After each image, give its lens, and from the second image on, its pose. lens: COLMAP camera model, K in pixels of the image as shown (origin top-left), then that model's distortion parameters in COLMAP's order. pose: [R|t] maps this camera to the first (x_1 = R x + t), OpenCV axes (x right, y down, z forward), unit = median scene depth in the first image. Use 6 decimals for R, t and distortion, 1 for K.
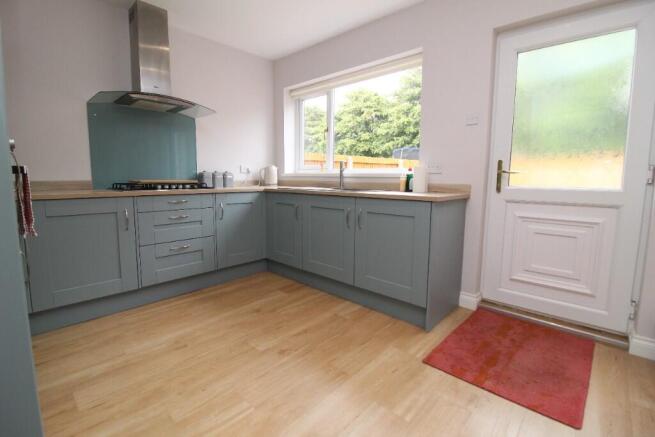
lens RADIAL K [[303.7, 0, 324.3], [0, 303.7, 210.5], [0, 0, 1]] dist [-0.000536, -0.000533]
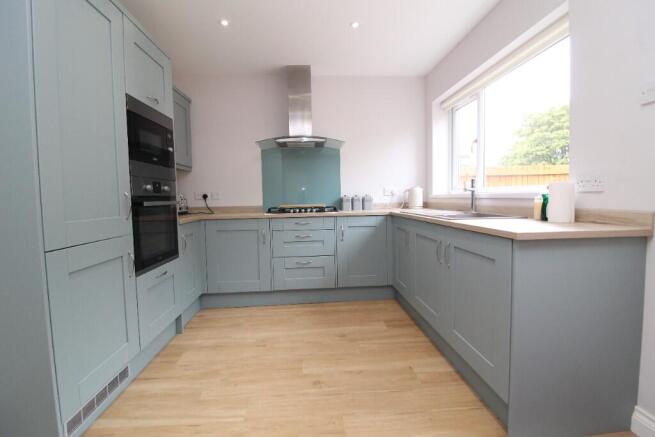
lens RADIAL K [[303.9, 0, 327.9], [0, 303.9, 214.7], [0, 0, 1]] dist [0.002616, -0.010401]
pose [[0.731699, 0.017281, -0.681409, 0.389868], [-0.048434, 0.998470, -0.026687, -0.035145], [0.679905, 0.052530, 0.731416, 0.202307]]
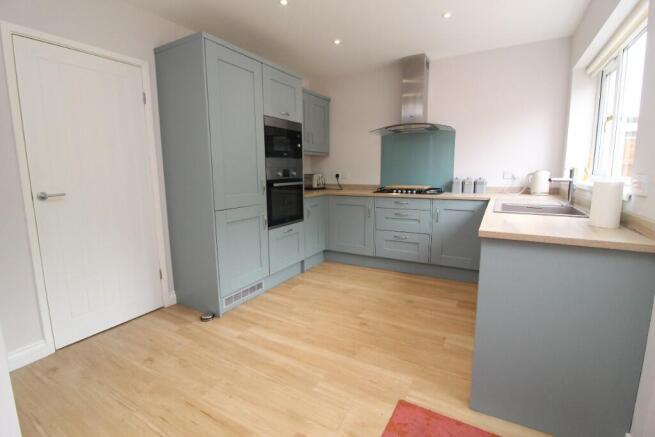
lens RADIAL K [[303.9, 0, 327.9], [0, 303.9, 214.7], [0, 0, 1]] dist [0.002616, -0.010401]
pose [[0.229967, 0.131935, -0.964214, 0.740708], [-0.096035, 0.989009, 0.112423, -0.096291], [0.968448, 0.066745, 0.240110, 0.363792]]
